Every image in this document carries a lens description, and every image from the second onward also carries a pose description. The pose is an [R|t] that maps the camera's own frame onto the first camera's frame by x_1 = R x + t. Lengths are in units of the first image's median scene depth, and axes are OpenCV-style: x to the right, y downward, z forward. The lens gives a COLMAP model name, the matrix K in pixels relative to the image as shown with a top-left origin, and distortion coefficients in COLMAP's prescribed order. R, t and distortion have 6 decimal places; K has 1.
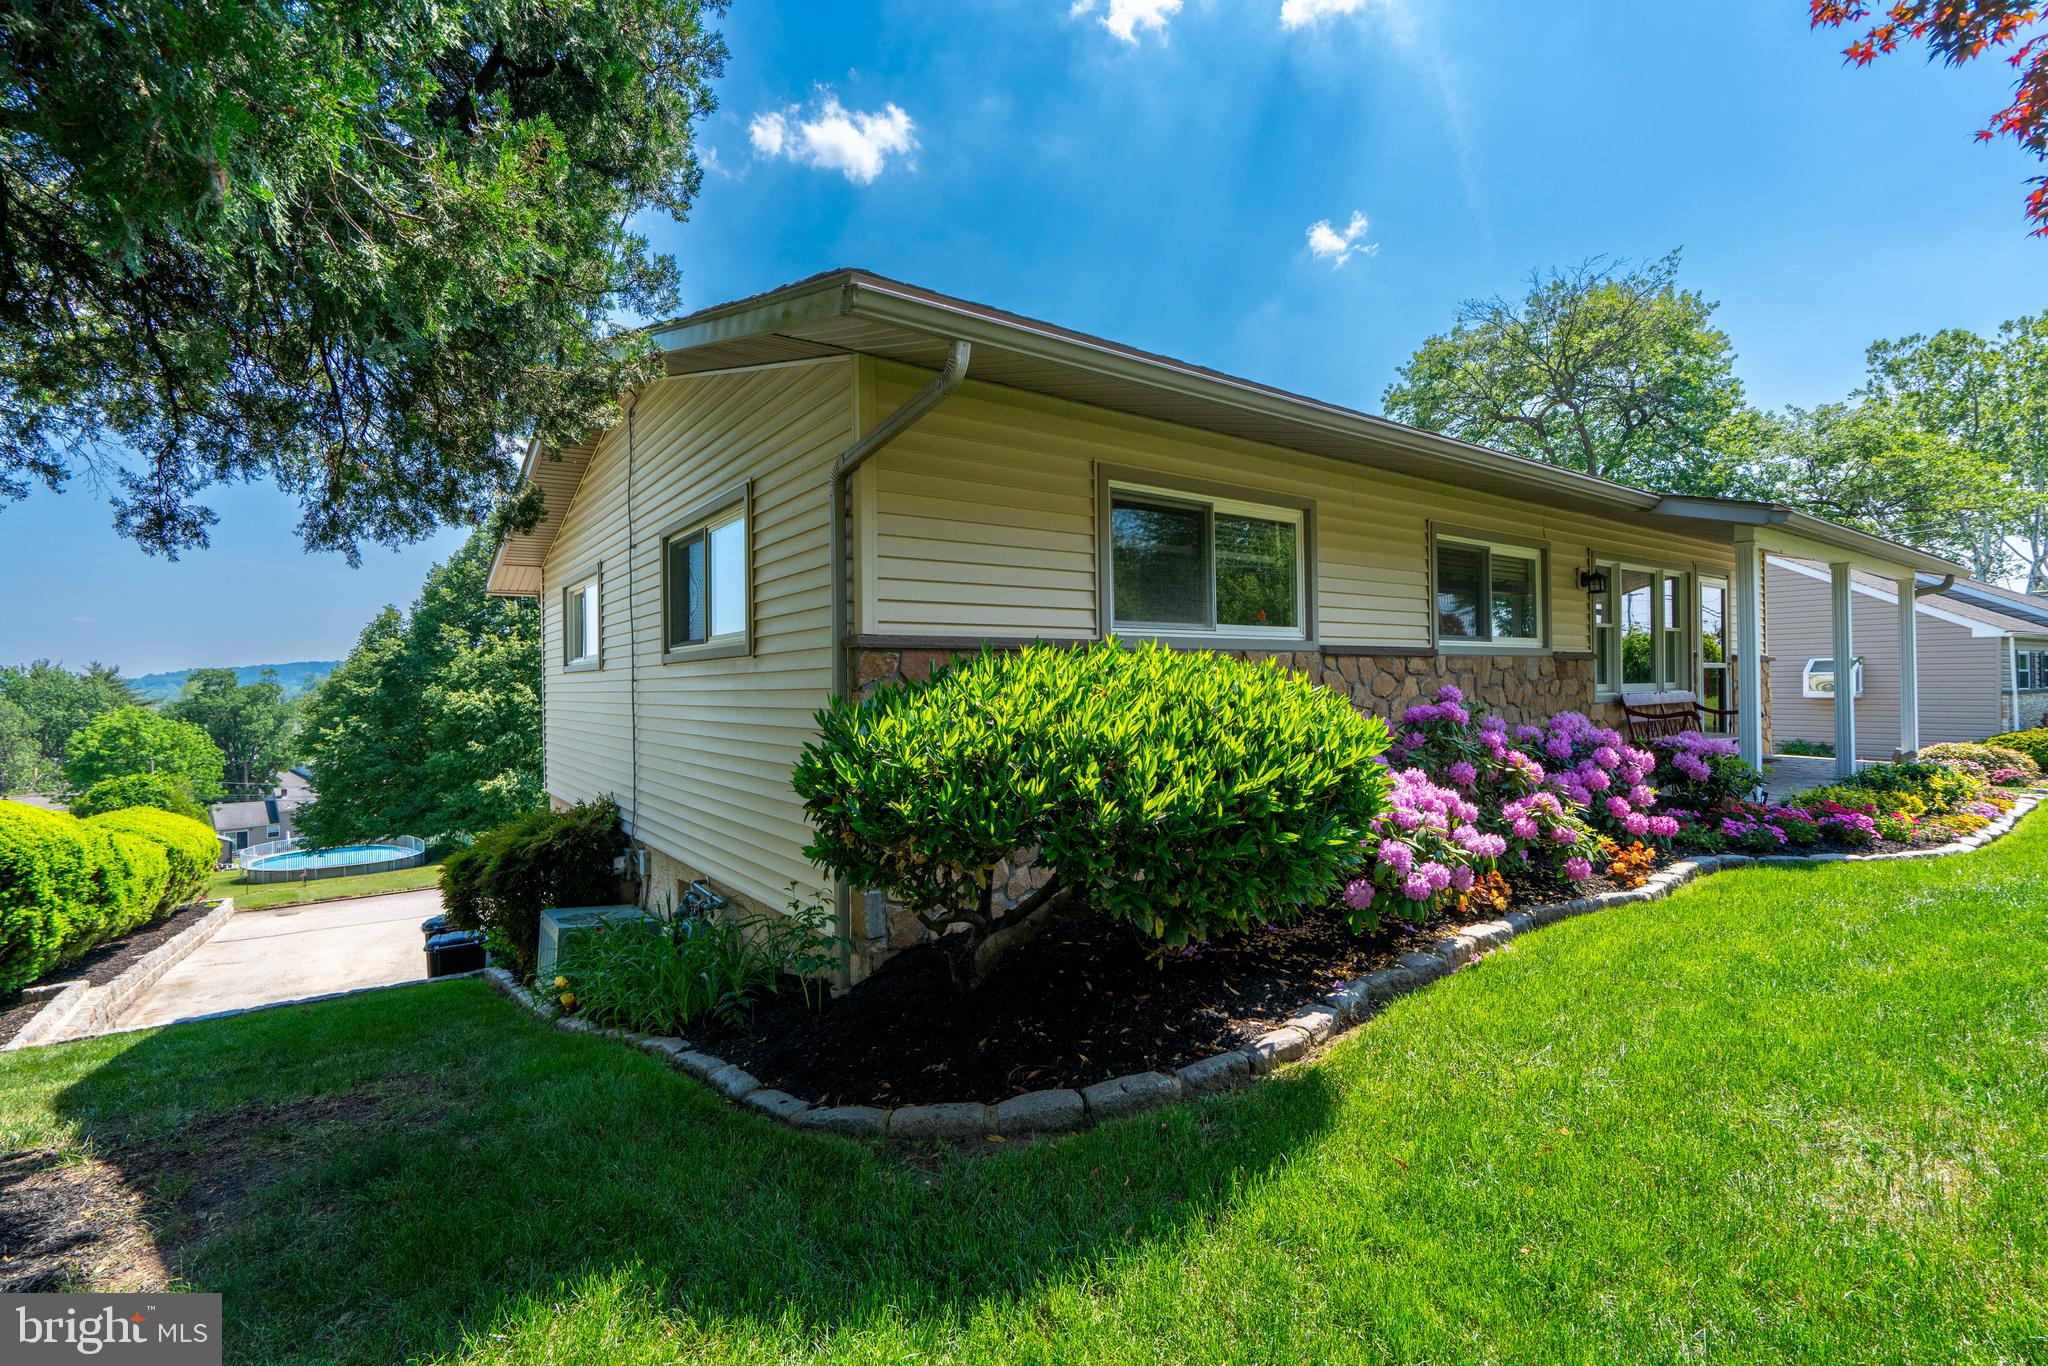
lens RADIAL K [[935.8, 0, 1026.8], [0, 935.8, 678.7], [0, 0, 1]] dist [-0.005354, 0.003298]
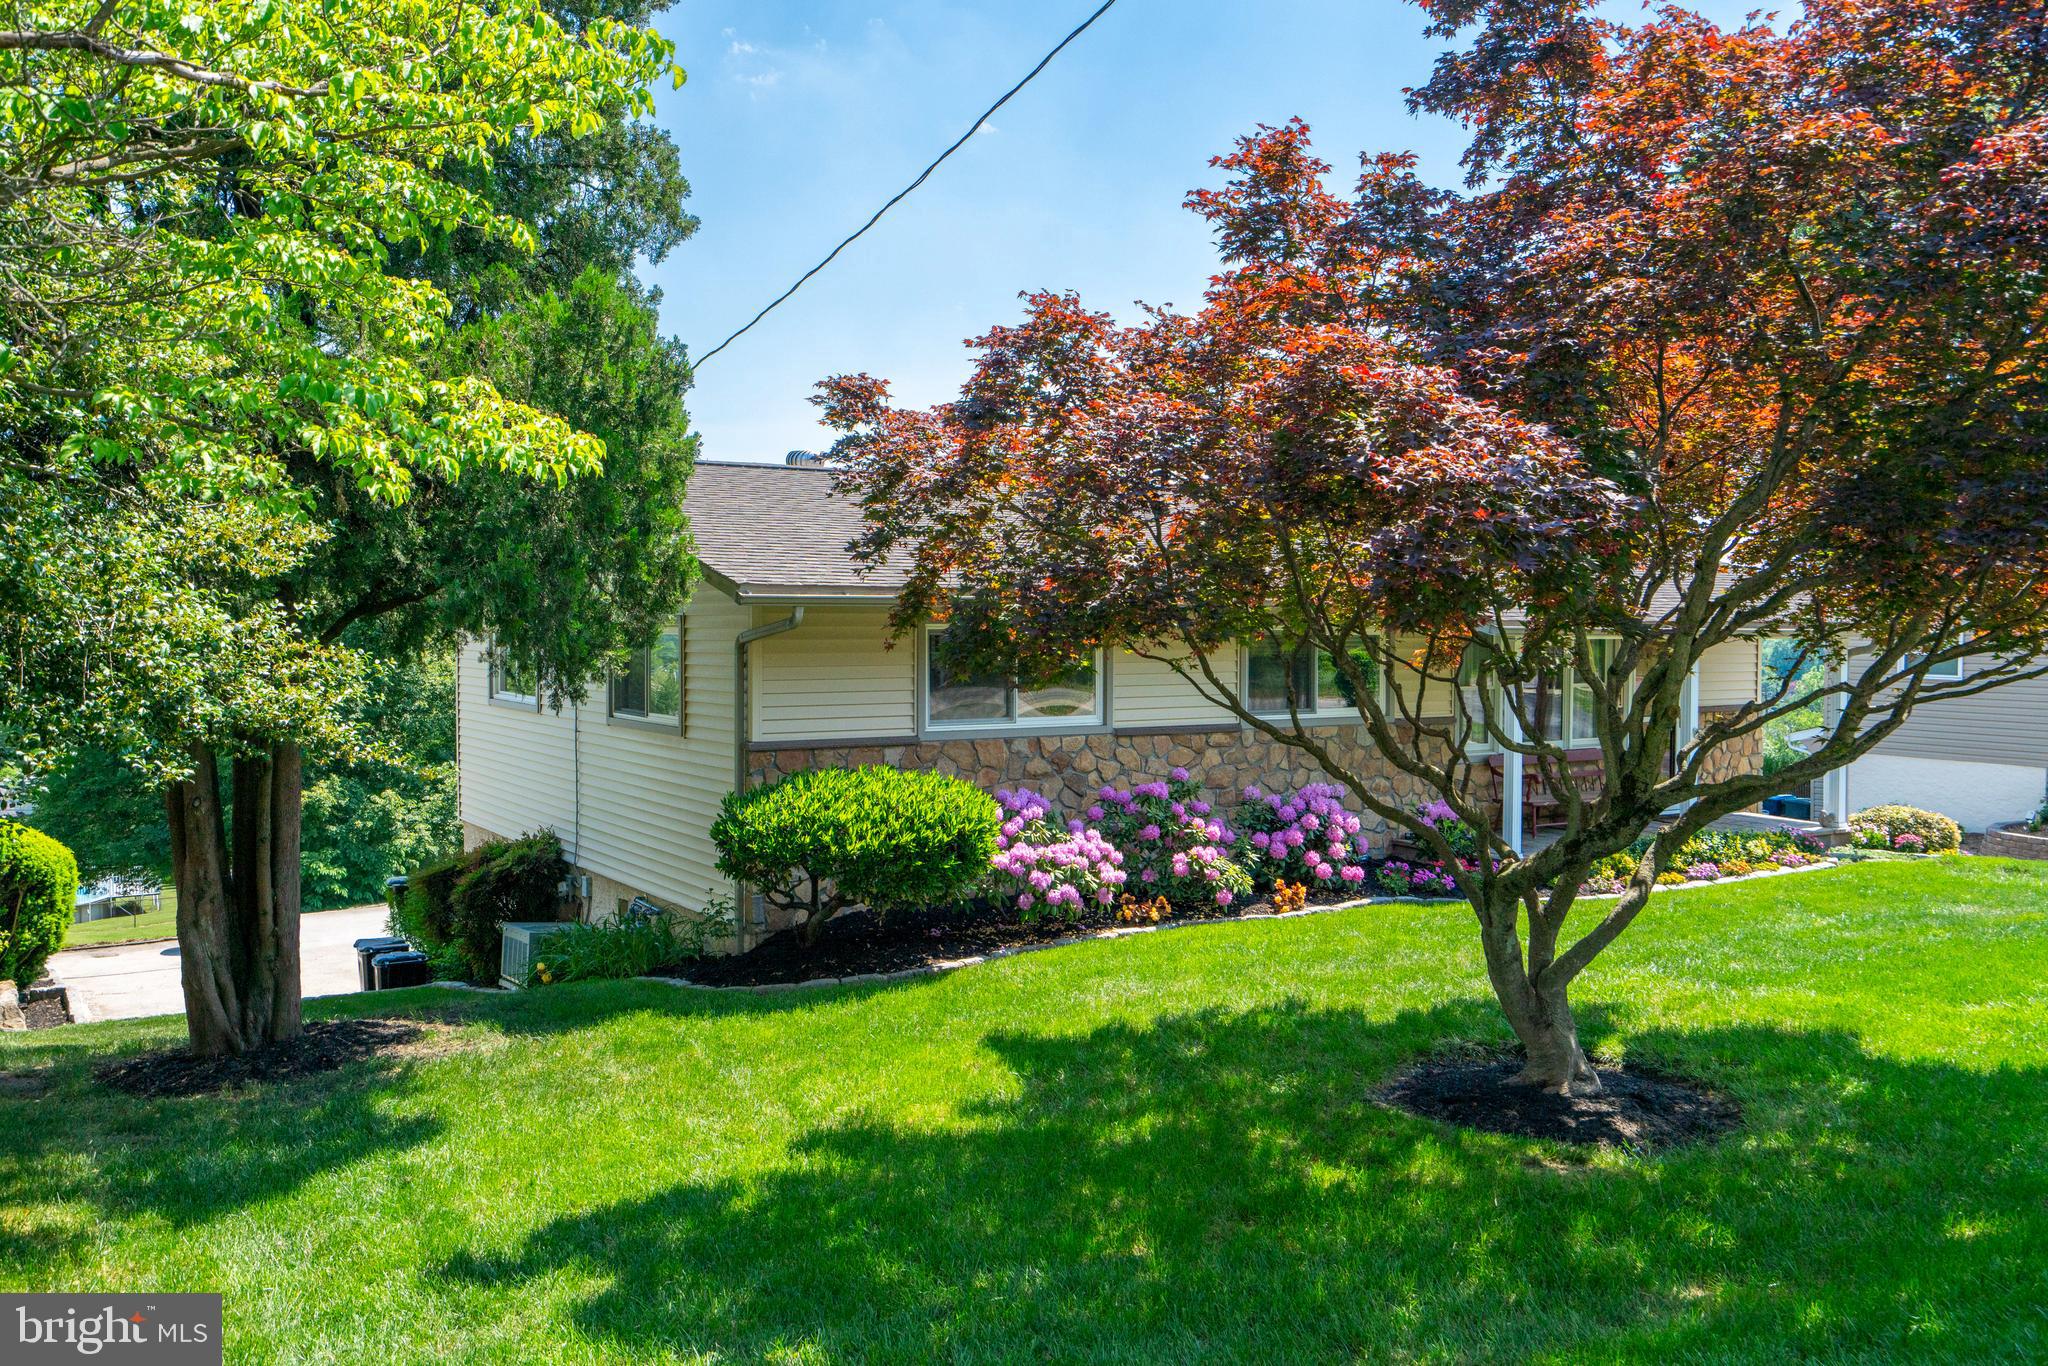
lens RADIAL K [[1643.4, 0, 1020.3], [0, 1643.4, 683.6], [0, 0, 1]] dist [0.008386, 0.017434]
pose [[0.997989, 0.018568, -0.060608, 0.477777], [-0.016255, 0.999129, 0.038433, -0.272424], [0.061269, -0.037371, 0.997421, -1.894772]]
